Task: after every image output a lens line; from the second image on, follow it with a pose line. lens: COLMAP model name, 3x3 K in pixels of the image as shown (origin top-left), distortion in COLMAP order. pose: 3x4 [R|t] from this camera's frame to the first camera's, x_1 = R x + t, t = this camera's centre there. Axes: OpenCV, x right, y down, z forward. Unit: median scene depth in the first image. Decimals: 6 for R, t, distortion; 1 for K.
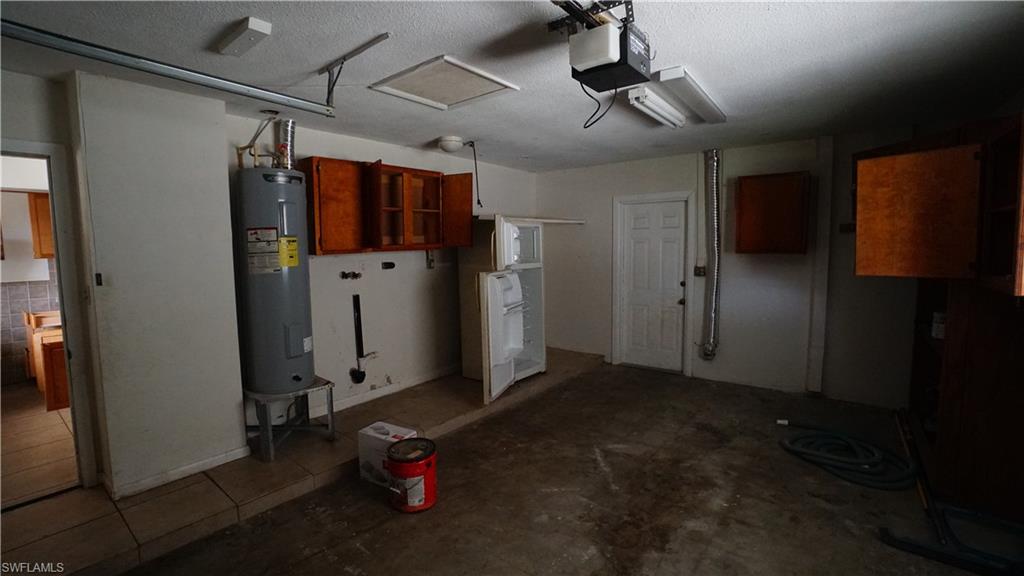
lens RADIAL K [[472.5, 0, 512.0], [0, 472.5, 288.0], [0, 0, 1]] dist [-0.070163, 0.033133]
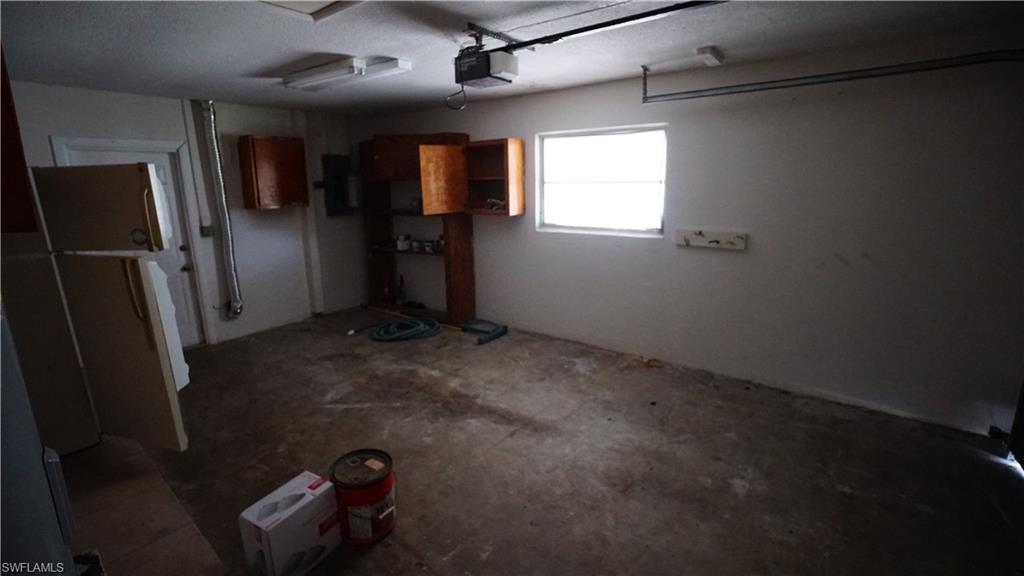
lens RADIAL K [[472.5, 0, 512.0], [0, 472.5, 288.0], [0, 0, 1]] dist [-0.070163, 0.033133]
pose [[-0.072212, -0.208752, 0.975299, -0.879007], [0.108050, 0.970460, 0.215716, -0.090296], [-0.991519, 0.120958, -0.047524, 0.692608]]
